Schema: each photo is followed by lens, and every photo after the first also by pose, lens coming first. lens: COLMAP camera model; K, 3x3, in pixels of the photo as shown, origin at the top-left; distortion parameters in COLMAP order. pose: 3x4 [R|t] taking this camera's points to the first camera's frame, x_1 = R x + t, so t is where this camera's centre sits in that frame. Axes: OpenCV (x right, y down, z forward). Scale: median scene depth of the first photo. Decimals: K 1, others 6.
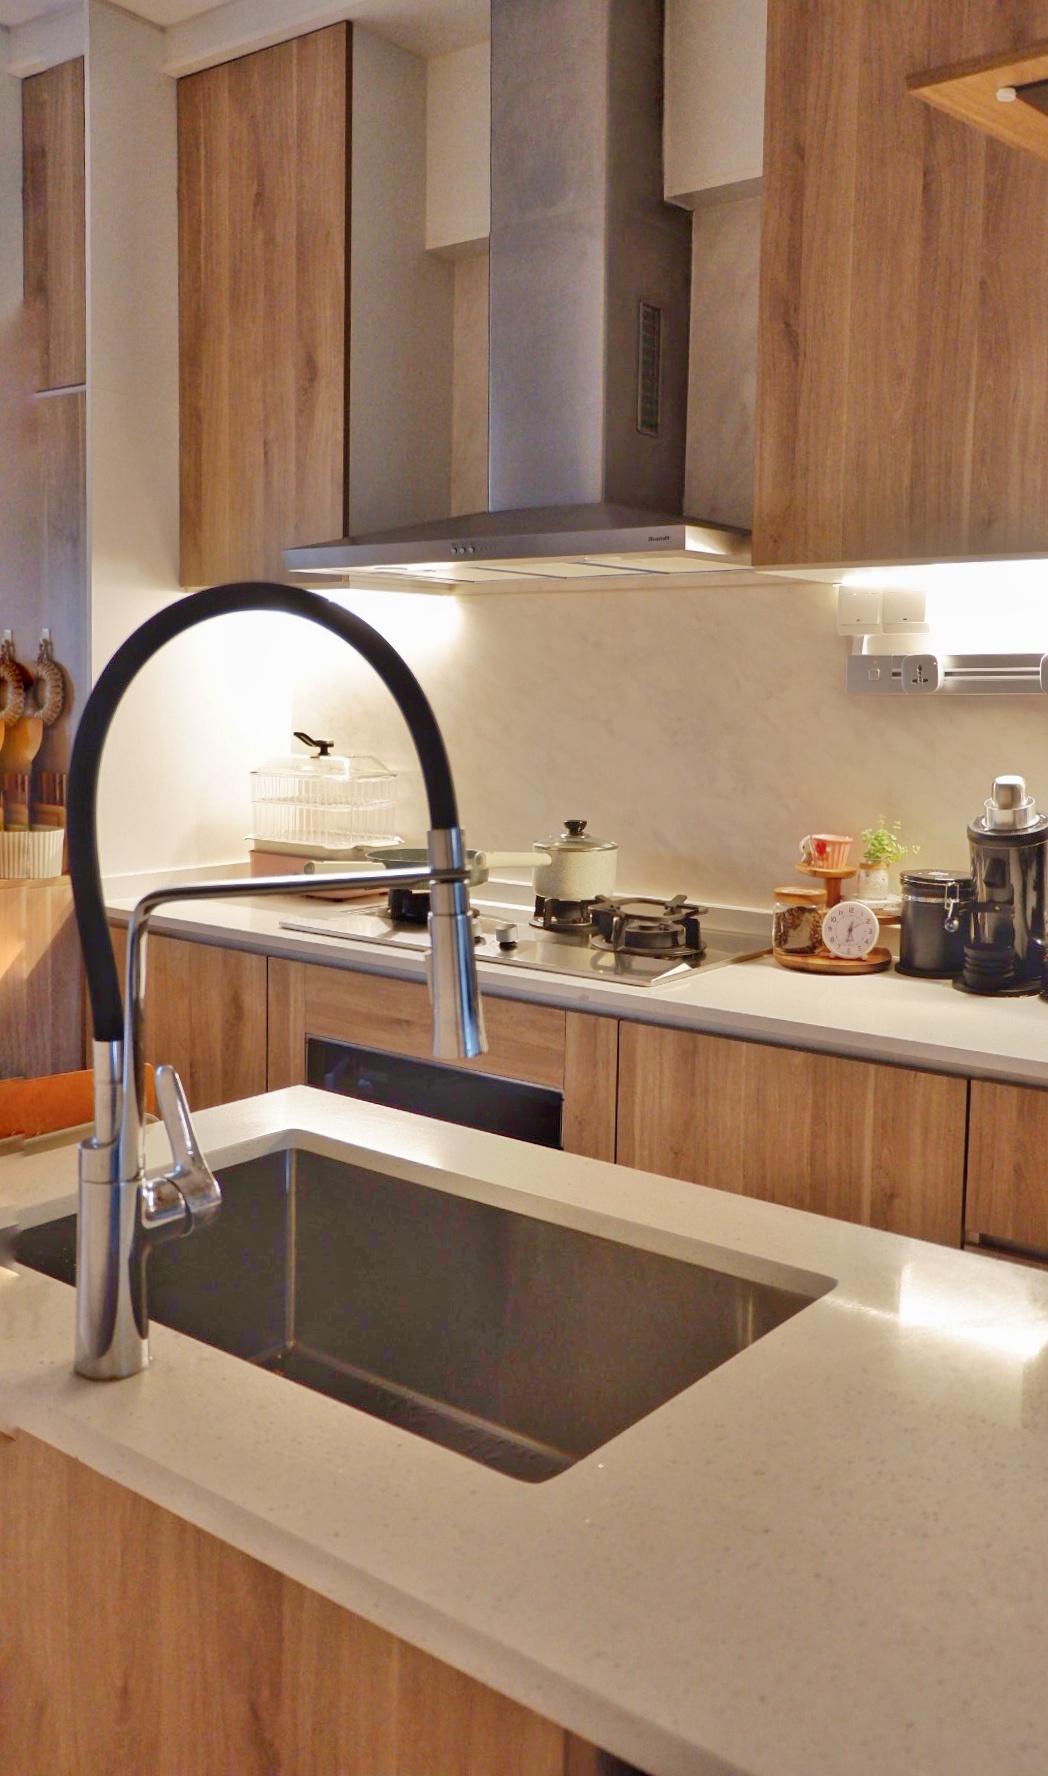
lens RADIAL K [[1530.6, 0, 591.0], [0, 1530.6, 927.7], [0, 0, 1]] dist [0.017172, -0.030463]
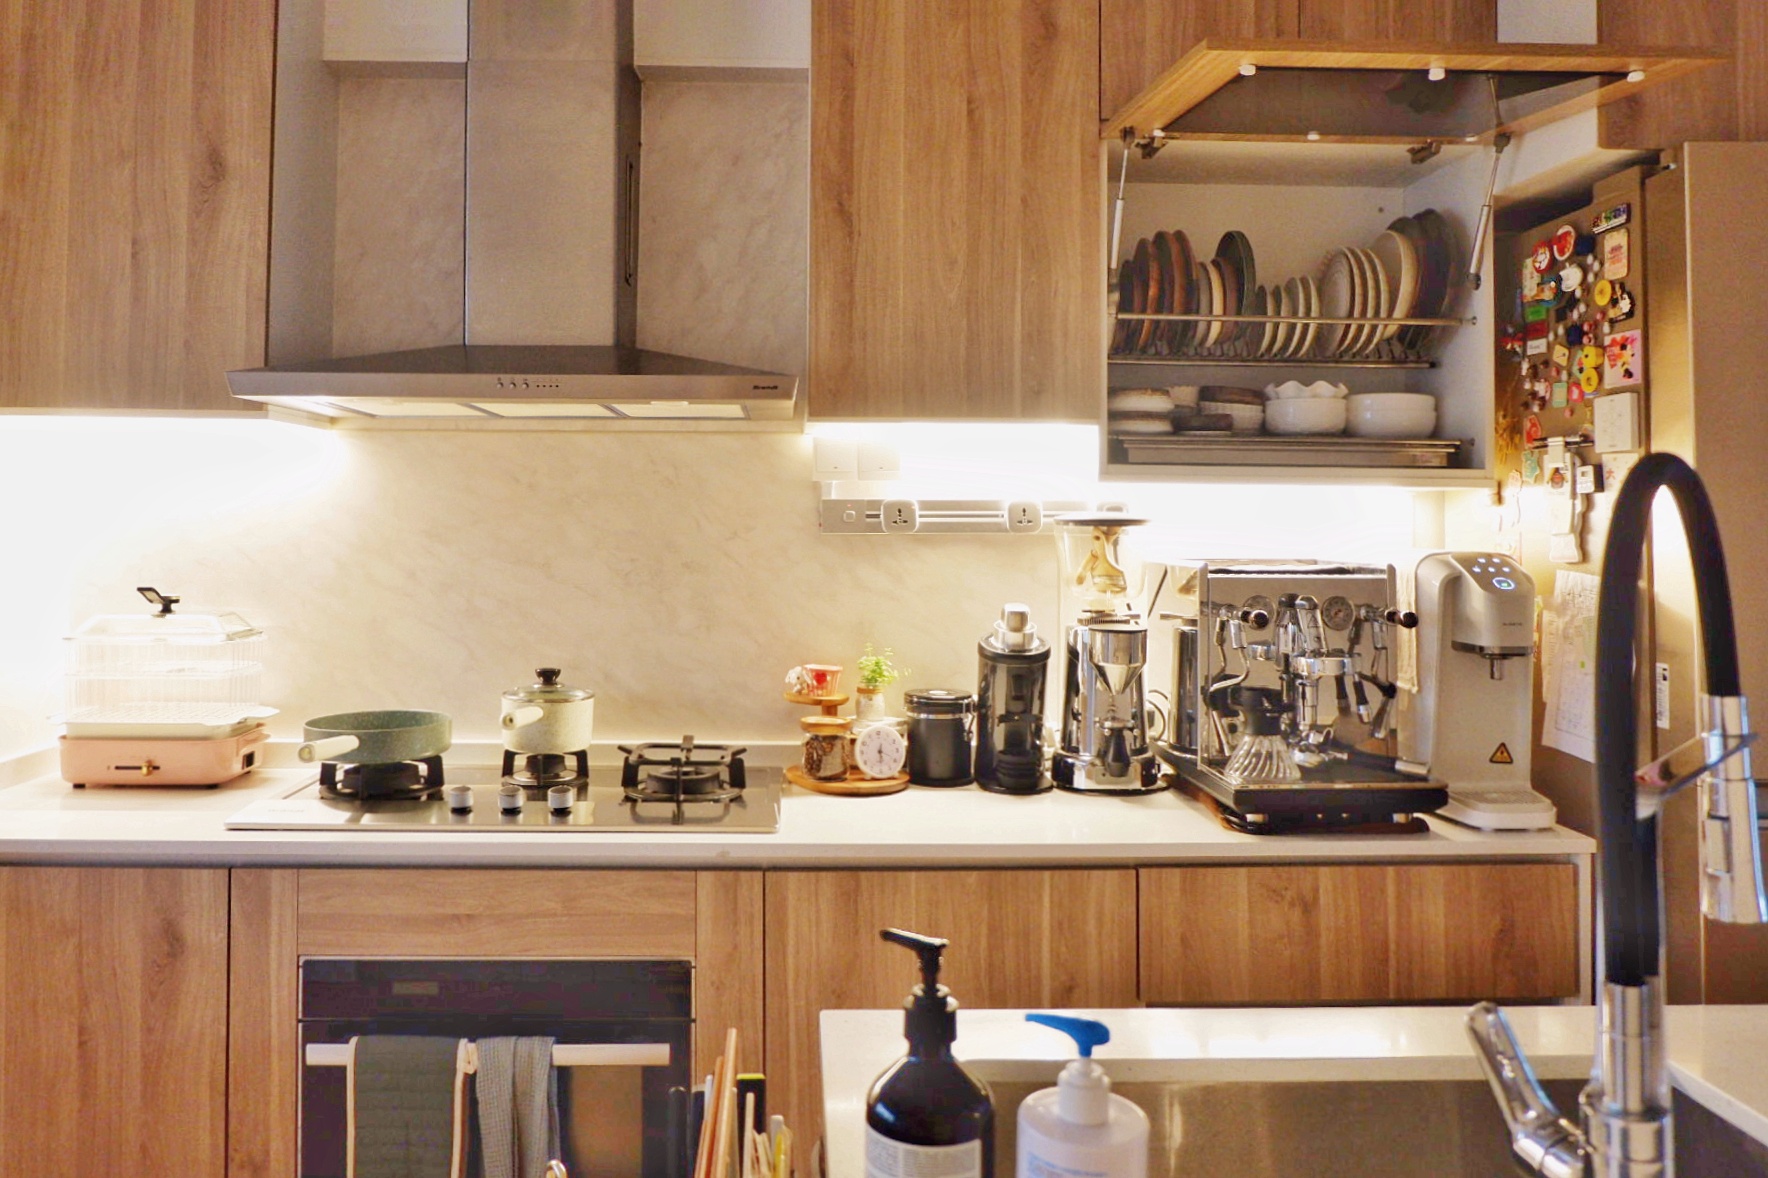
lens RADIAL K [[1337.3, 0, 885.8], [0, 1337.3, 557.6], [0, 0, 1]] dist [-0.043872, 0.020000]
pose [[0.767475, -0.021406, 0.640721, -0.427536], [0.100992, 0.991000, -0.087862, -0.050807], [-0.633073, 0.132140, 0.762730, 0.261943]]
